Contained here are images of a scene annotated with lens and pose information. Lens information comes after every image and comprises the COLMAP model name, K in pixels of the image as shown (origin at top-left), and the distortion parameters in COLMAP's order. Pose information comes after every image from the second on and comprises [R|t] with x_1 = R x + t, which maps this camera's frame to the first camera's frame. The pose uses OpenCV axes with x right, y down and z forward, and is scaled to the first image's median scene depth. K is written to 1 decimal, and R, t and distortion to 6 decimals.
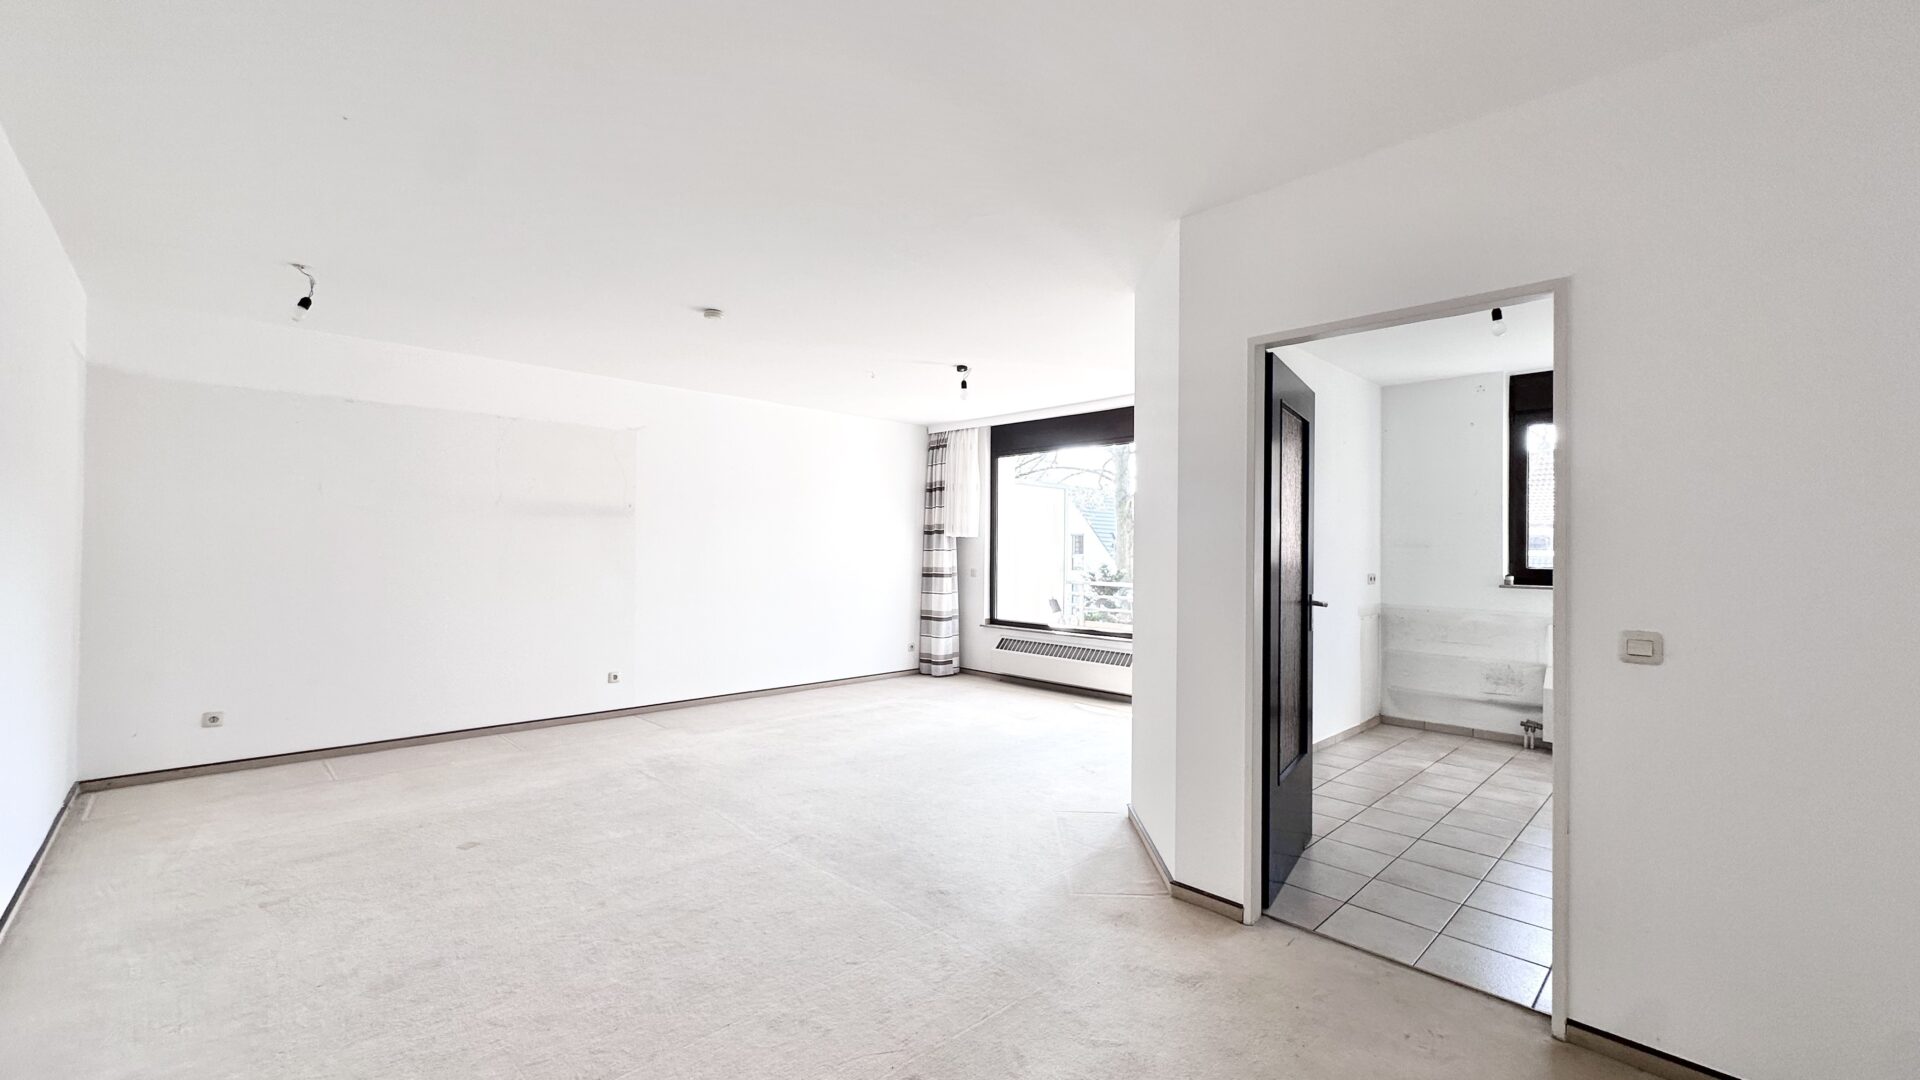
lens RADIAL K [[763.7, 0, 969.6], [0, 763.7, 540.6], [0, 0, 1]] dist [-0.001658, 0.000411]
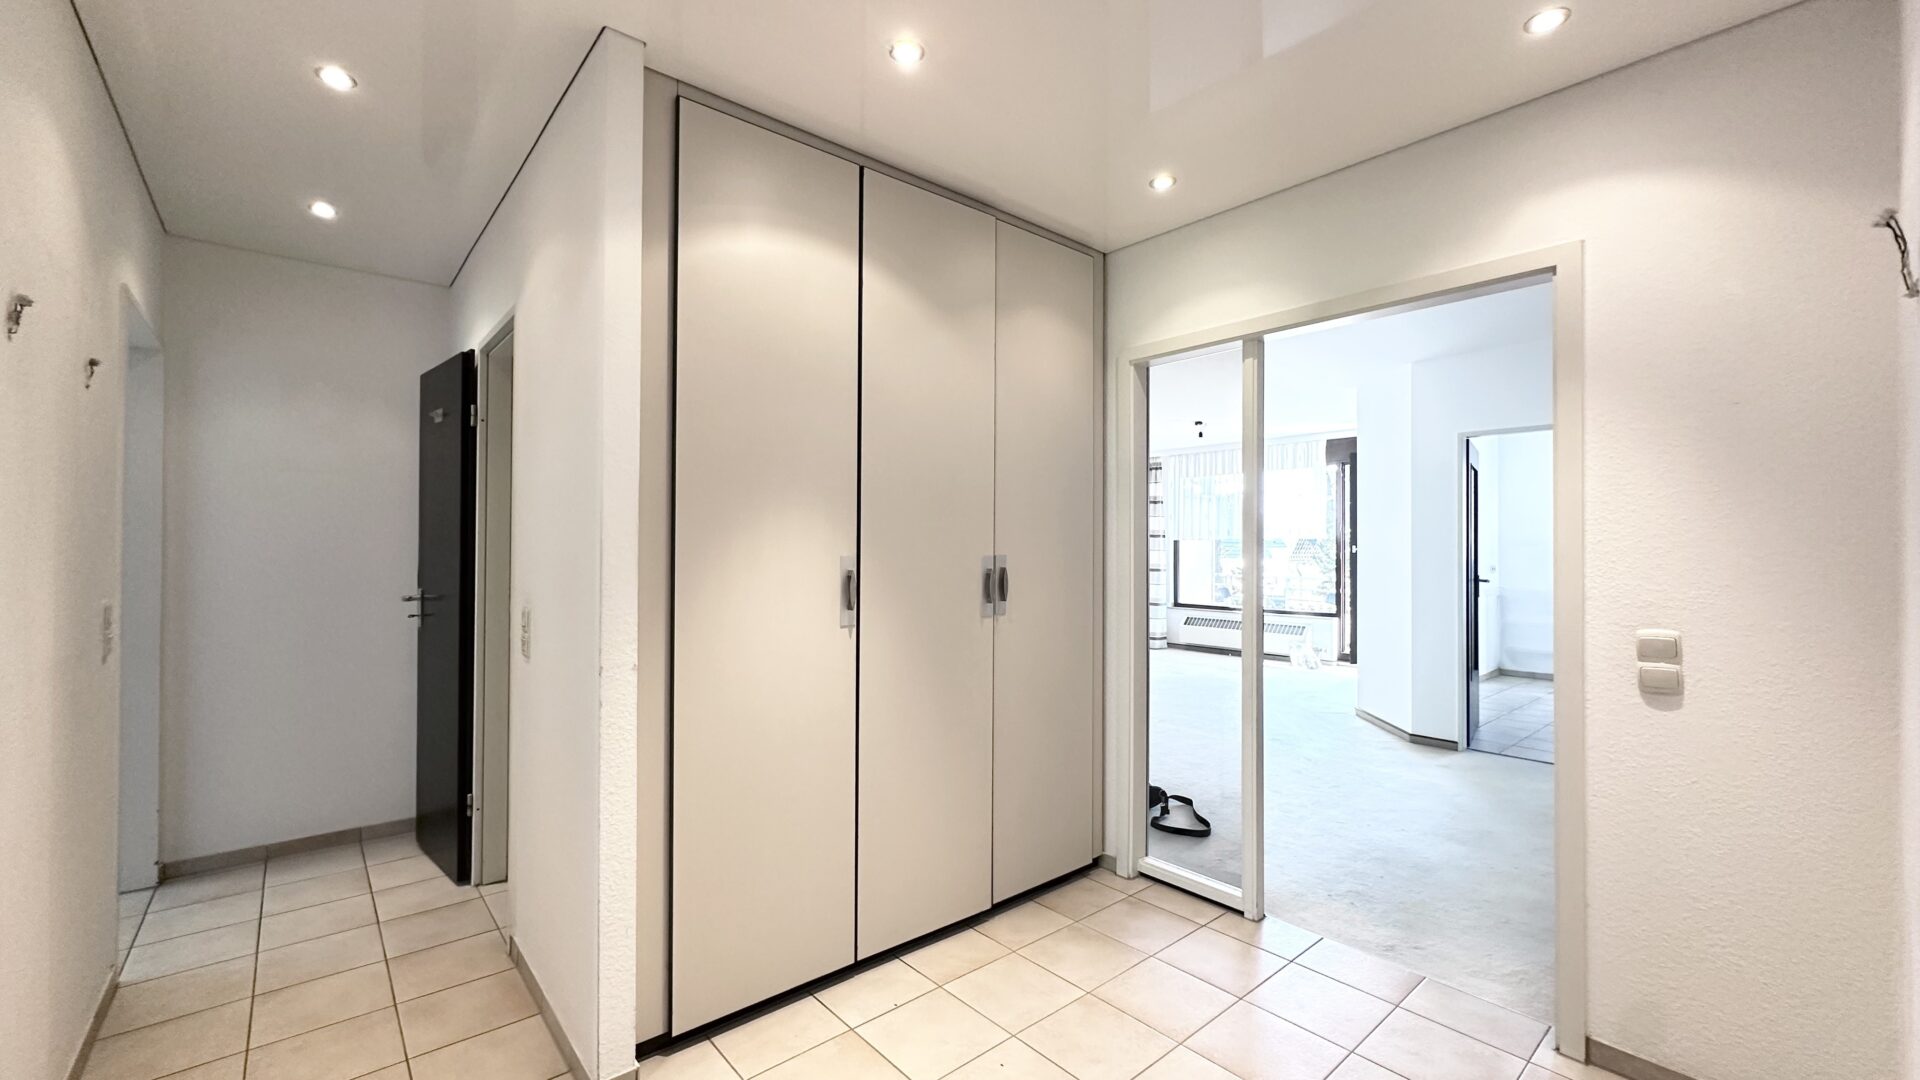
lens RADIAL K [[763.7, 0, 963.2], [0, 763.7, 545.5], [0, 0, 1]] dist [-0.001658, 0.000411]
pose [[0.997753, -0.005515, -0.066765, -0.326794], [0.005938, 0.999964, 0.006137, -0.006211], [0.066729, -0.006520, 0.997750, -0.424761]]
